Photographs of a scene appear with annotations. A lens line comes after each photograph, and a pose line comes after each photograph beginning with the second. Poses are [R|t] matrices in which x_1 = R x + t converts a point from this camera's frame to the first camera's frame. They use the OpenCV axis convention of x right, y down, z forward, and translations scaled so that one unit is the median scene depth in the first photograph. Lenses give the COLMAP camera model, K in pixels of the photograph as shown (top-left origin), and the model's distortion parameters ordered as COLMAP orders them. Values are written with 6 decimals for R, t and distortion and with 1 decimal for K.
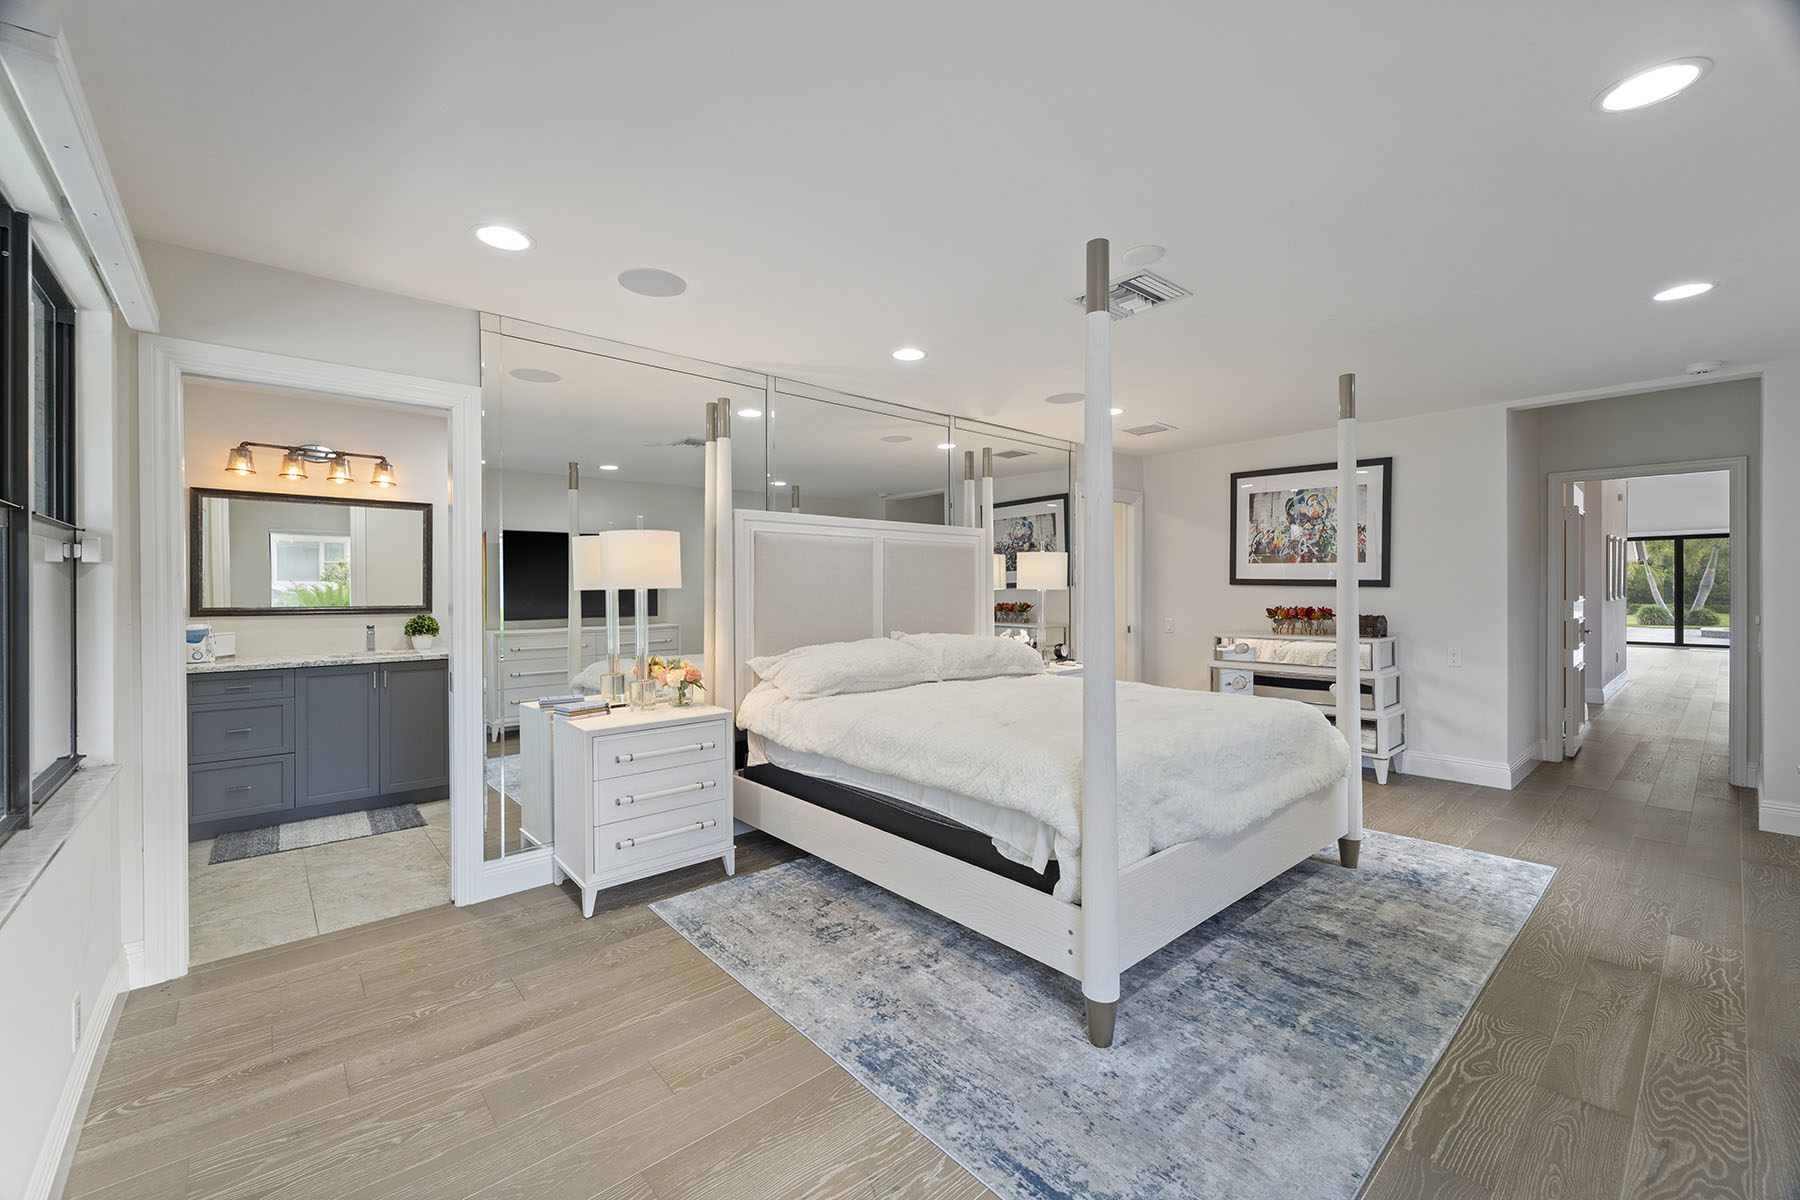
lens RADIAL K [[724.3, 0, 901.4], [0, 724.3, 596.8], [0, 0, 1]] dist [0.005353, -0.001466]
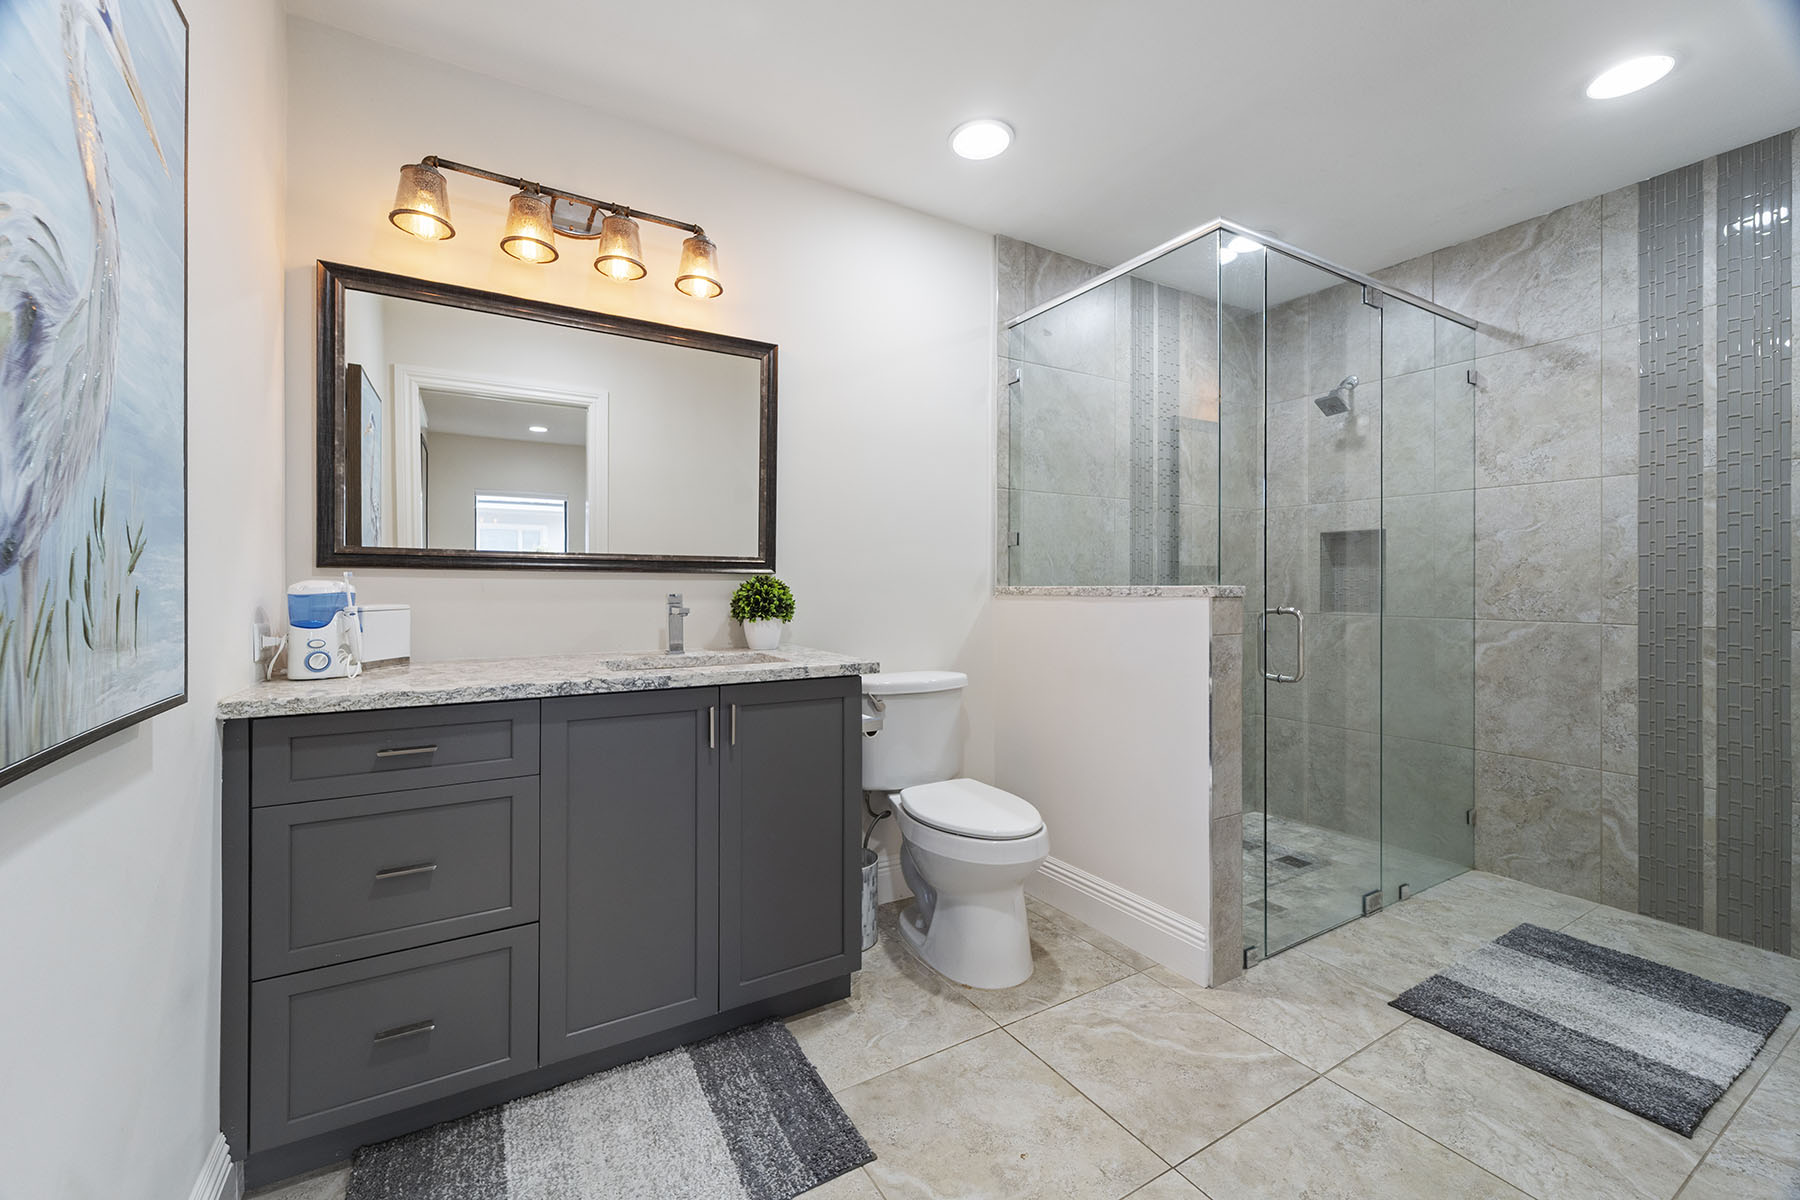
lens RADIAL K [[724.3, 0, 897.7], [0, 724.3, 593.1], [0, 0, 1]] dist [0.005353, -0.001466]
pose [[0.982975, 0.002085, -0.183729, -0.518872], [-0.002555, 0.999994, -0.002322, 0.039138], [0.183723, 0.002752, 0.982974, 0.590173]]
